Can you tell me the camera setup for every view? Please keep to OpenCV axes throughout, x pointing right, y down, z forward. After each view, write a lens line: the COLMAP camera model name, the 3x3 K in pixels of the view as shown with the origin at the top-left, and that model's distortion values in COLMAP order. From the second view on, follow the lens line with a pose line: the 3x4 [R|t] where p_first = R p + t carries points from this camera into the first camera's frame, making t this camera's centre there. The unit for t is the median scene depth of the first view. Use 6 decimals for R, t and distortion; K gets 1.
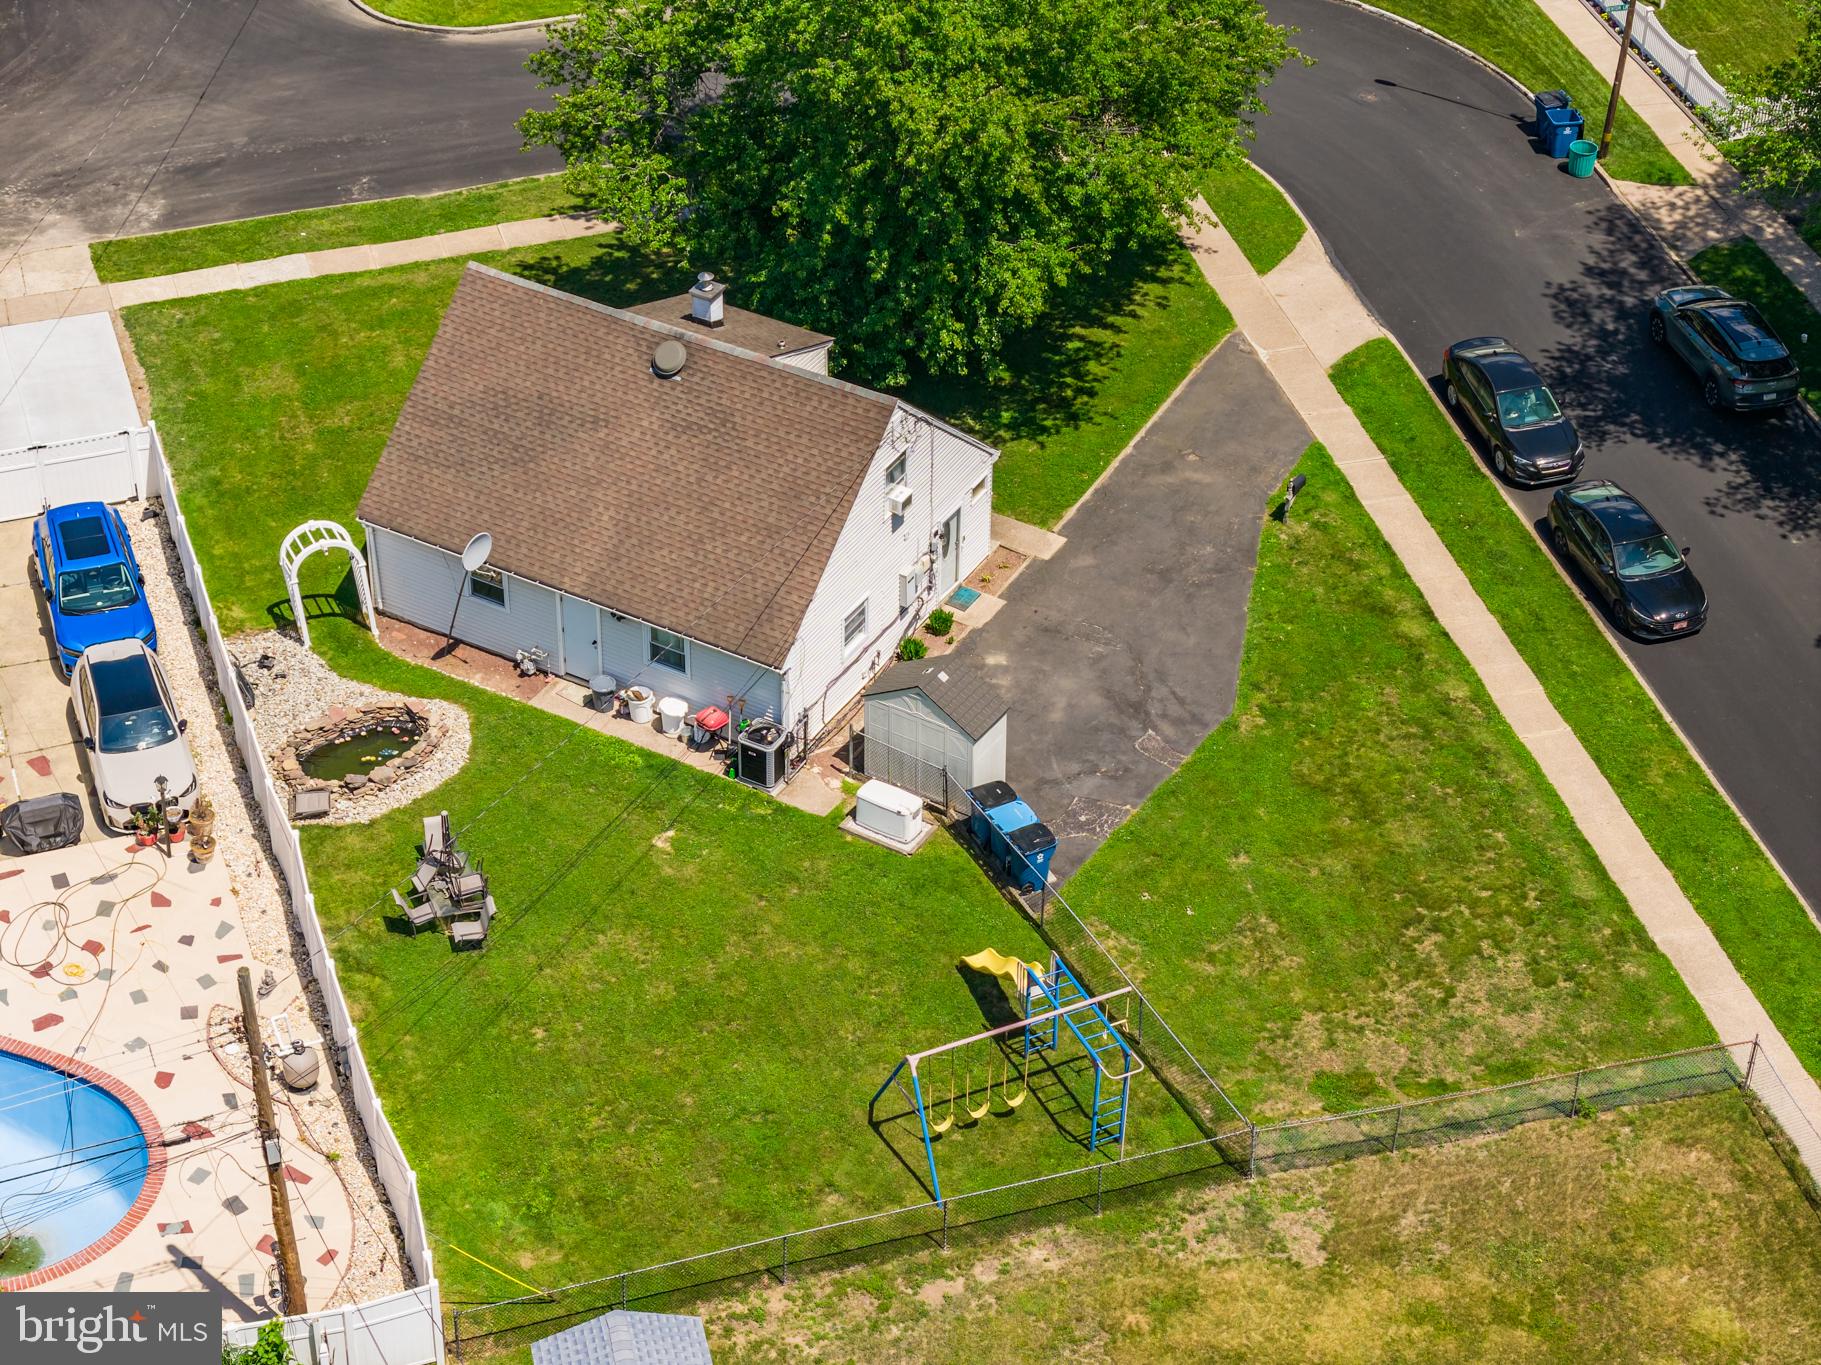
lens RADIAL K [[3660.6, 0, 917.9], [0, 3660.6, 681.9], [0, 0, 1]] dist [-0.331399, 2.119220]
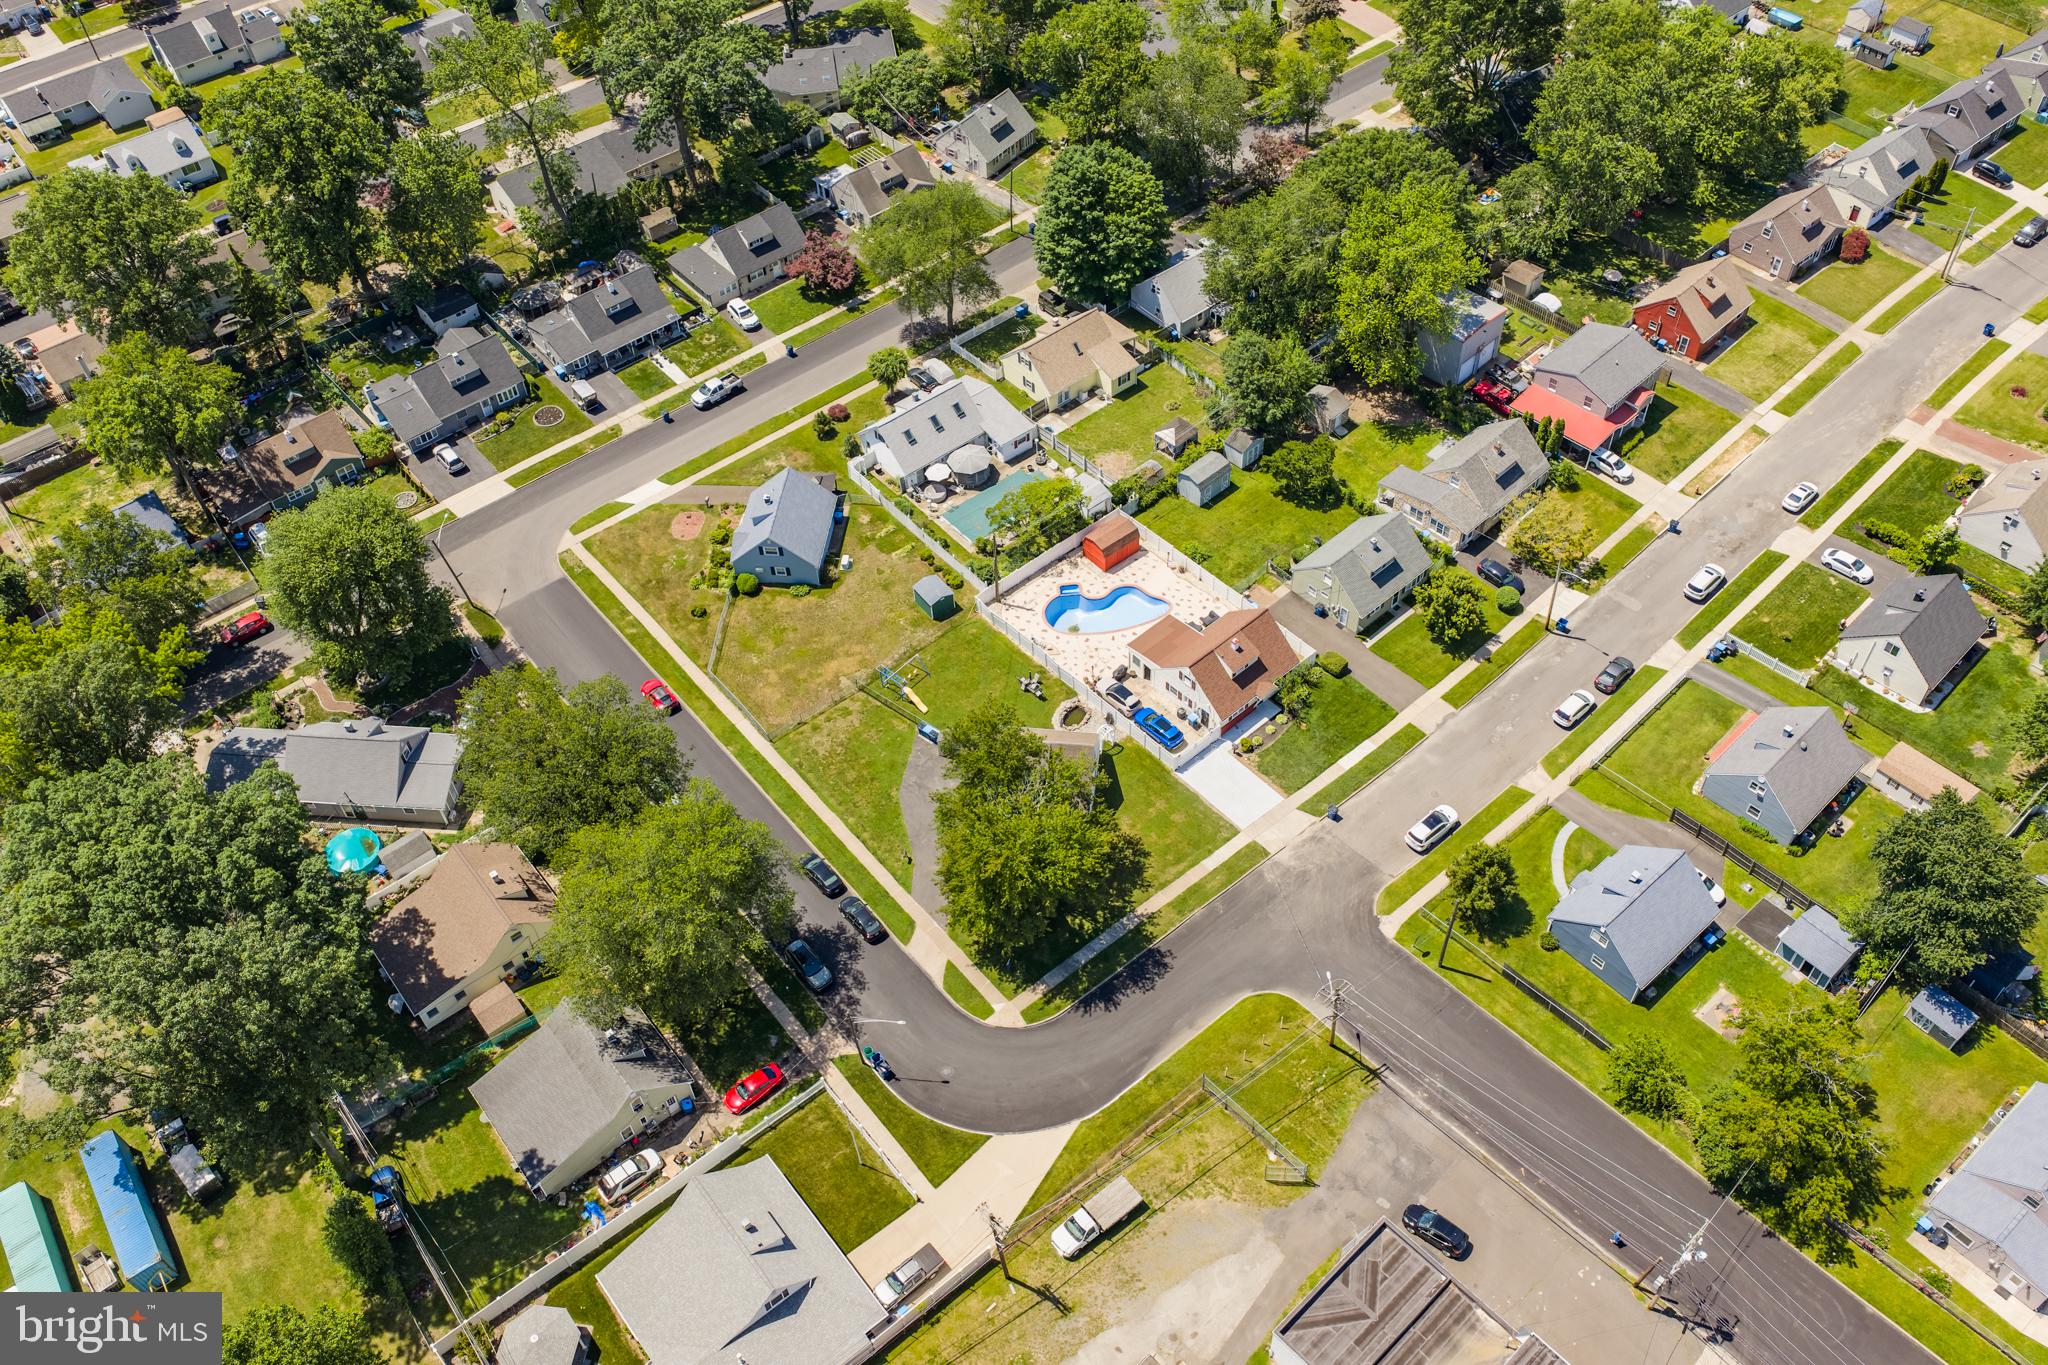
lens RADIAL K [[1691.8, 0, 1029.2], [0, 1691.8, 686.8], [0, 0, 1]] dist [0.020842, -0.041691]
pose [[-0.924571, 0.301491, -0.232963, 0.367788], [-0.209753, 0.107679, 0.971807, -1.961385], [0.318076, 0.947369, -0.036318, 0.991140]]
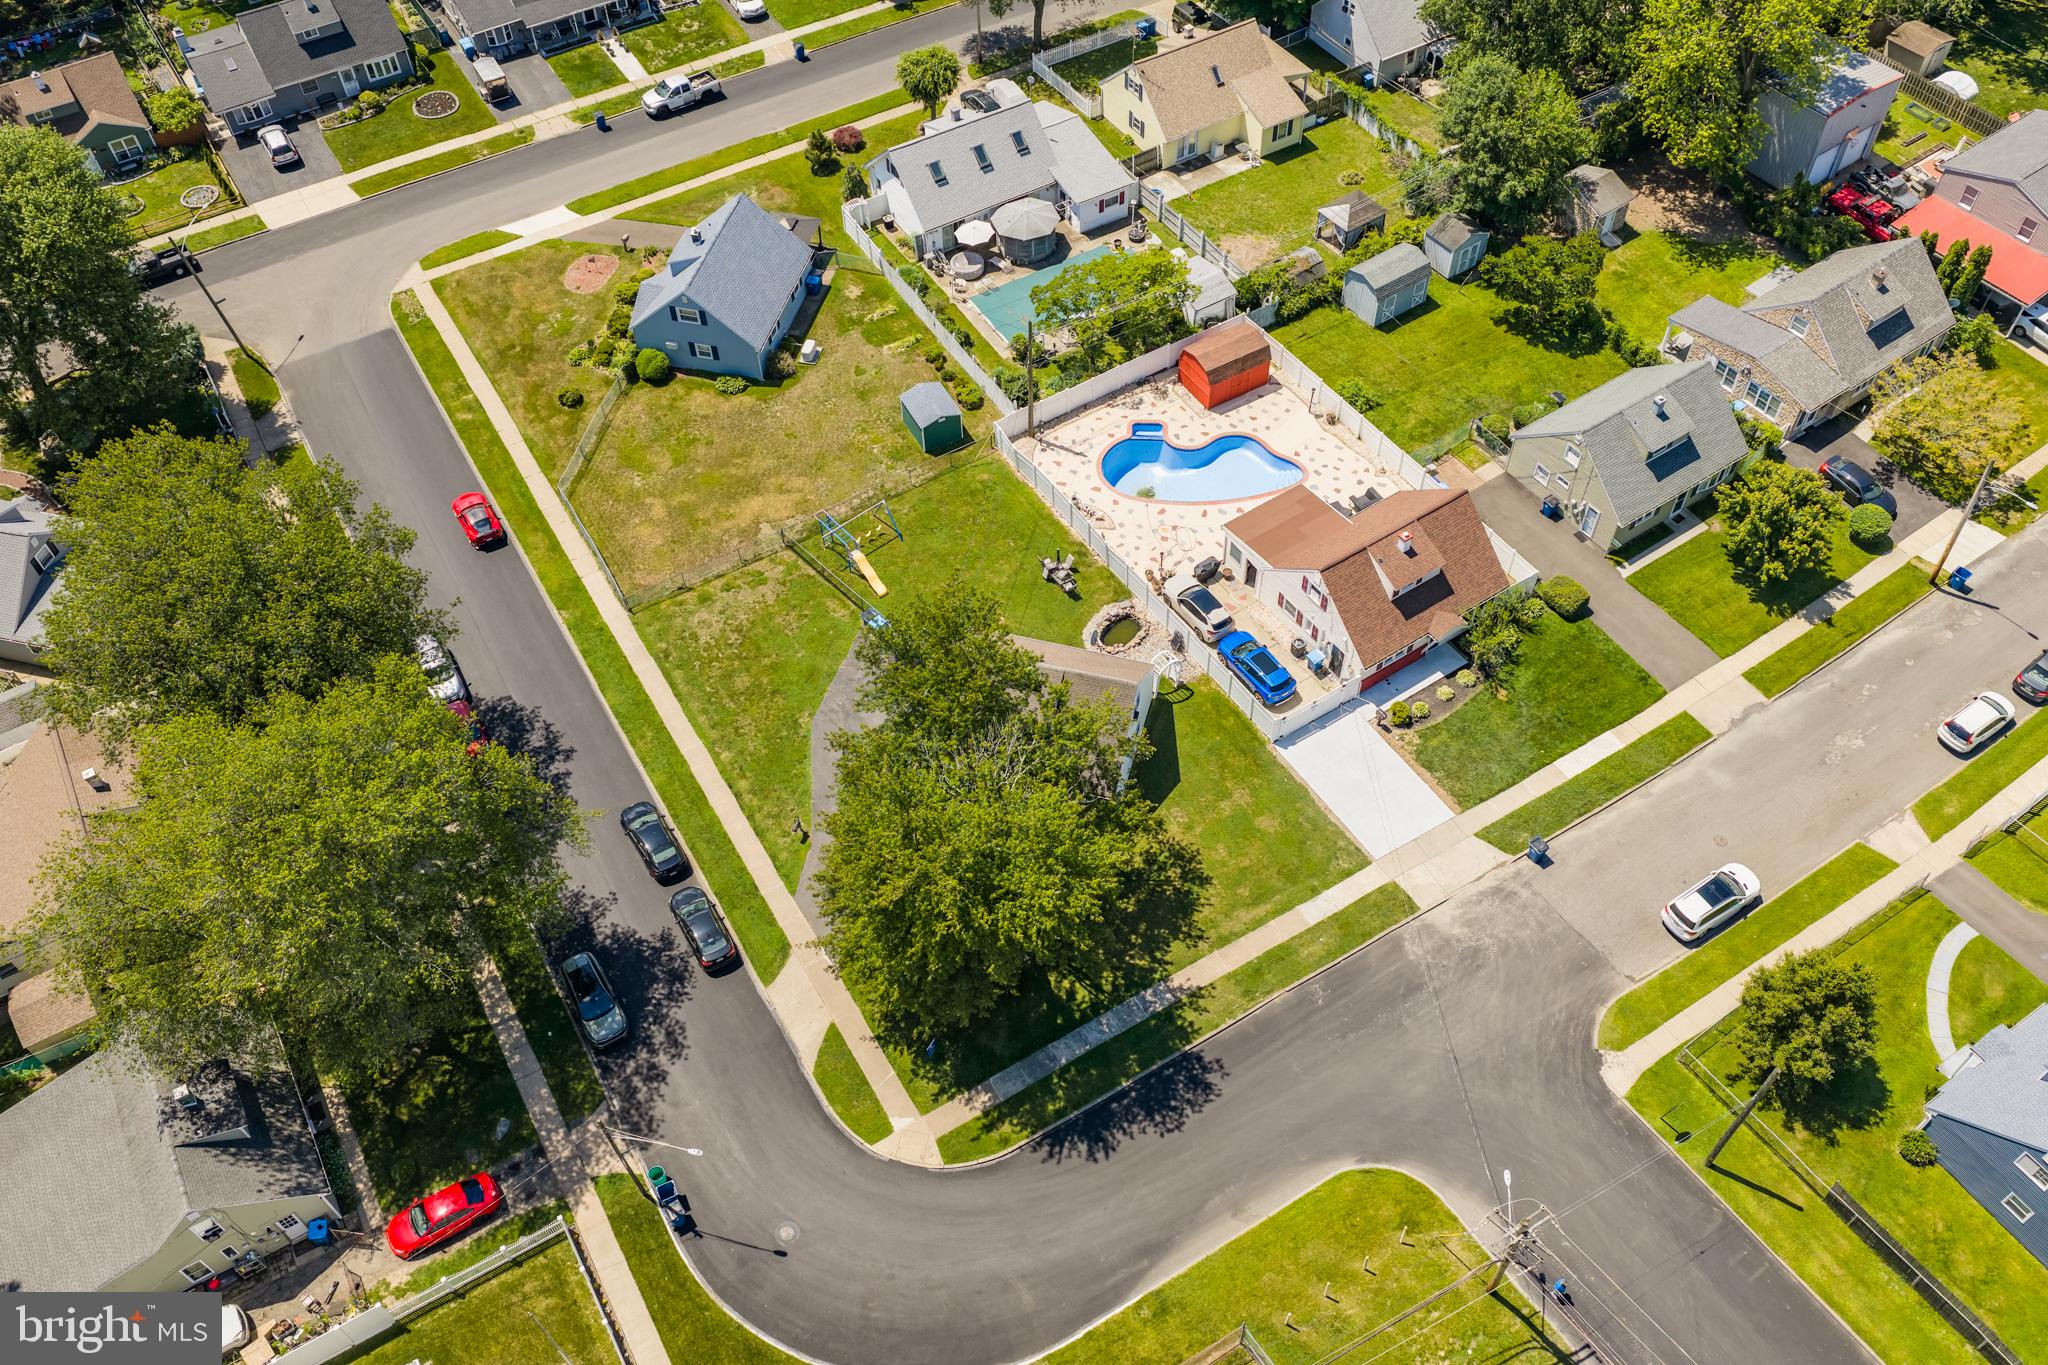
lens RADIAL K [[1691.8, 0, 1029.2], [0, 1691.8, 686.8], [0, 0, 1]] dist [0.020842, -0.041691]
pose [[-0.970199, 0.194519, -0.144487, 0.104015], [-0.140506, 0.034183, 0.989489, -1.197906], [0.197413, 0.980303, -0.005833, 1.002279]]
